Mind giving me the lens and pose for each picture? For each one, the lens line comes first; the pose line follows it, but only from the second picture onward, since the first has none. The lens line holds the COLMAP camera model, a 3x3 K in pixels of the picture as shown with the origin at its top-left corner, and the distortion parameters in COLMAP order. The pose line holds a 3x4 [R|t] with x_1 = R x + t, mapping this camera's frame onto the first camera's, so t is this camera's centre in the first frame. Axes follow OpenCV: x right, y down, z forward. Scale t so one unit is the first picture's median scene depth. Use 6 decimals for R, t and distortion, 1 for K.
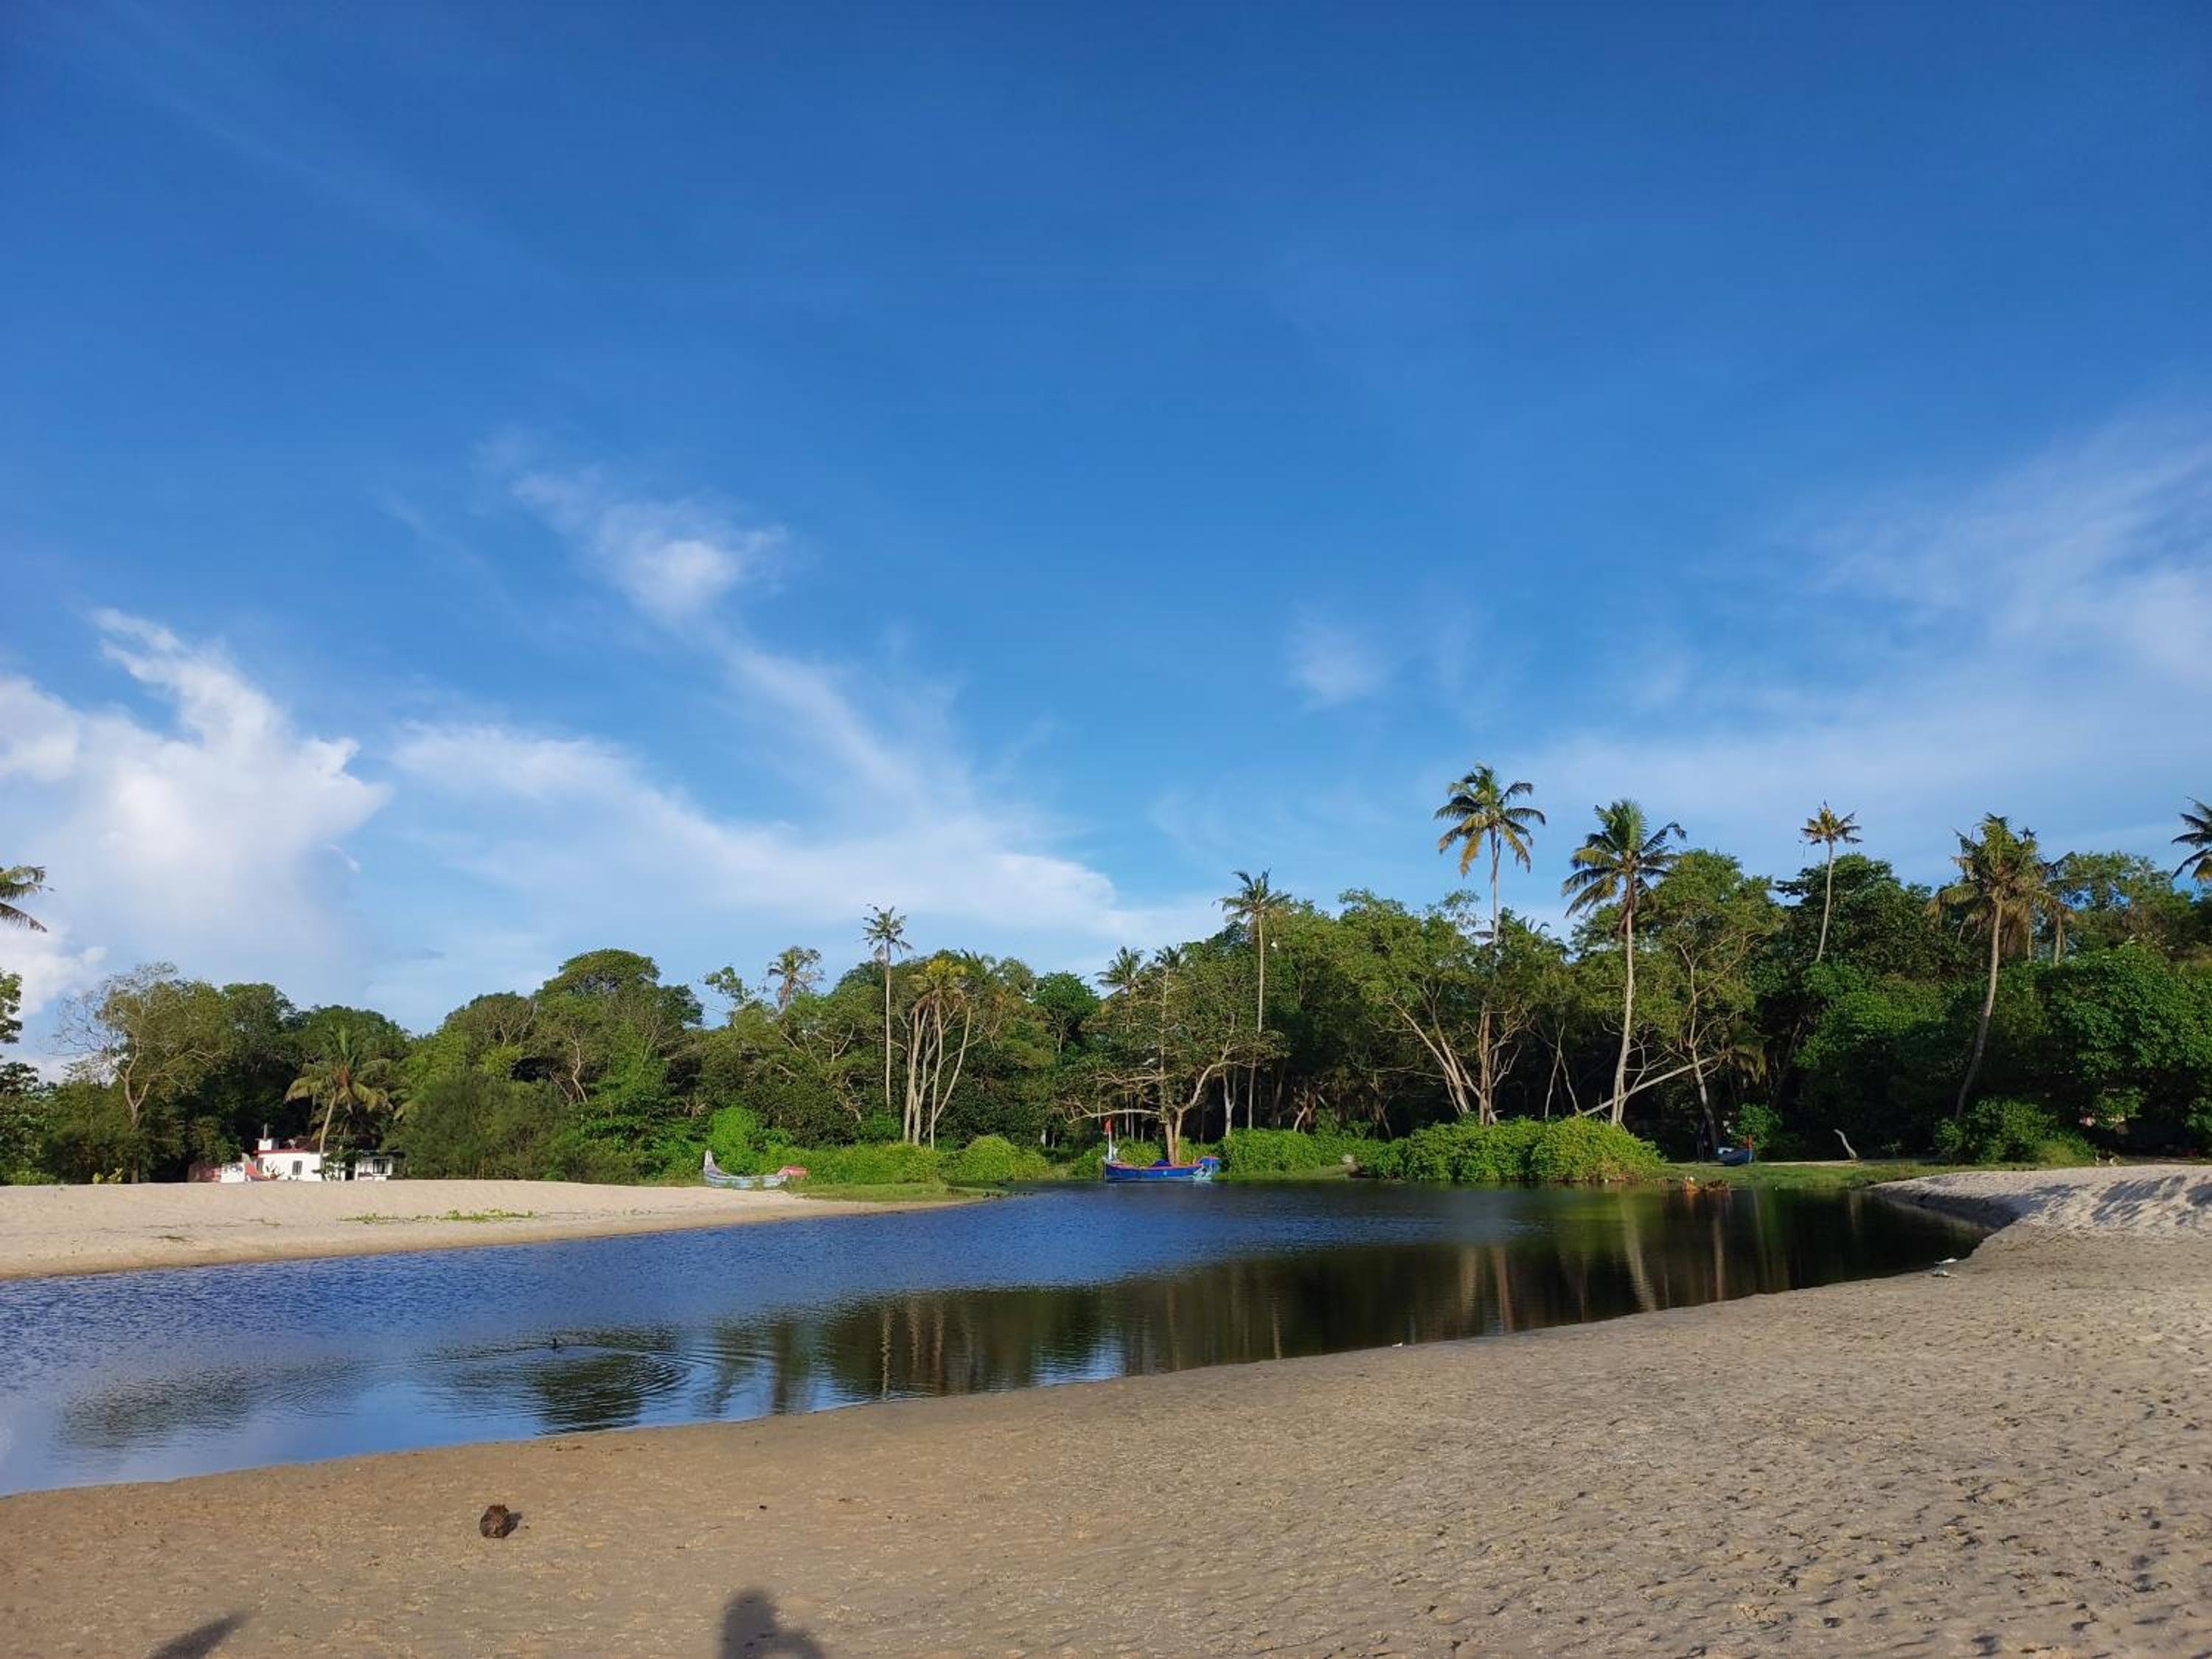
lens RADIAL K [[1354.0, 0, 1106.0], [0, 1354.0, 829.5], [0, 0, 1]] dist [0.049589, -0.046966]
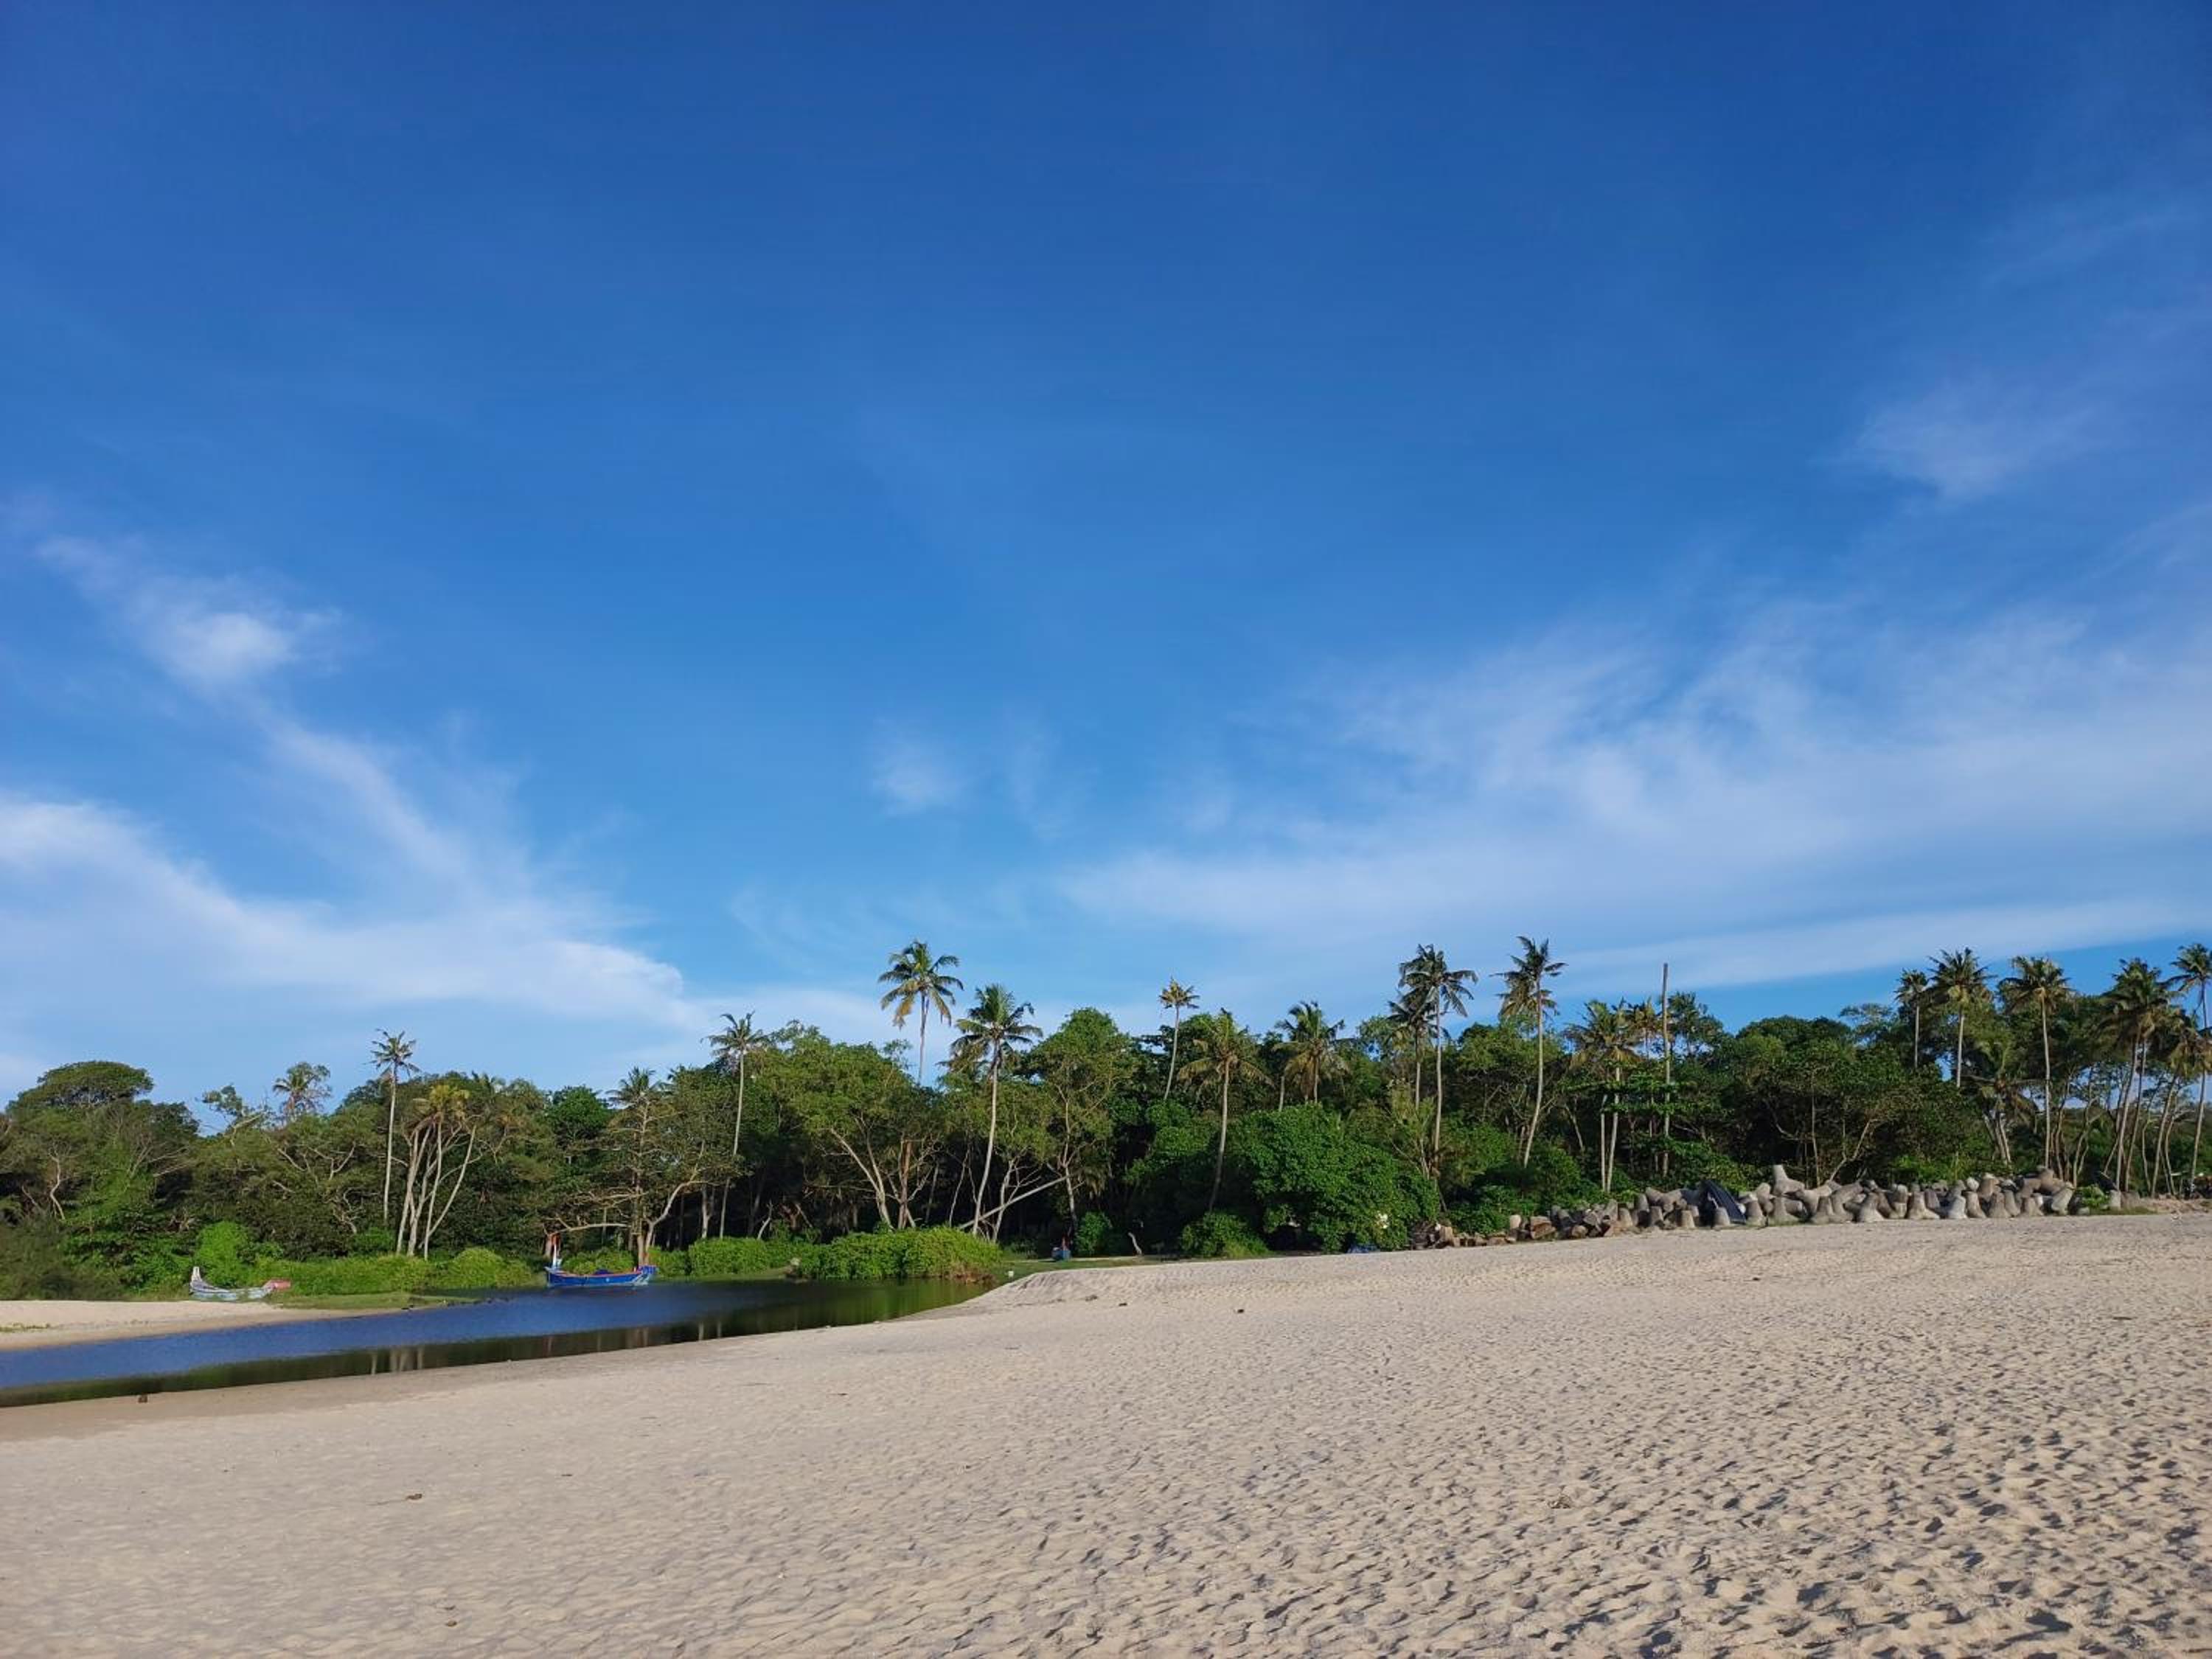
lens RADIAL K [[1491.9, 0, 1121.5], [0, 1491.9, 794.3], [0, 0, 1]] dist [0.063620, -0.059008]
pose [[0.968041, 0.060286, 0.243437, 0.095283], [-0.046393, 0.996972, -0.062411, -0.086925], [-0.246463, 0.049123, 0.967907, -0.328665]]
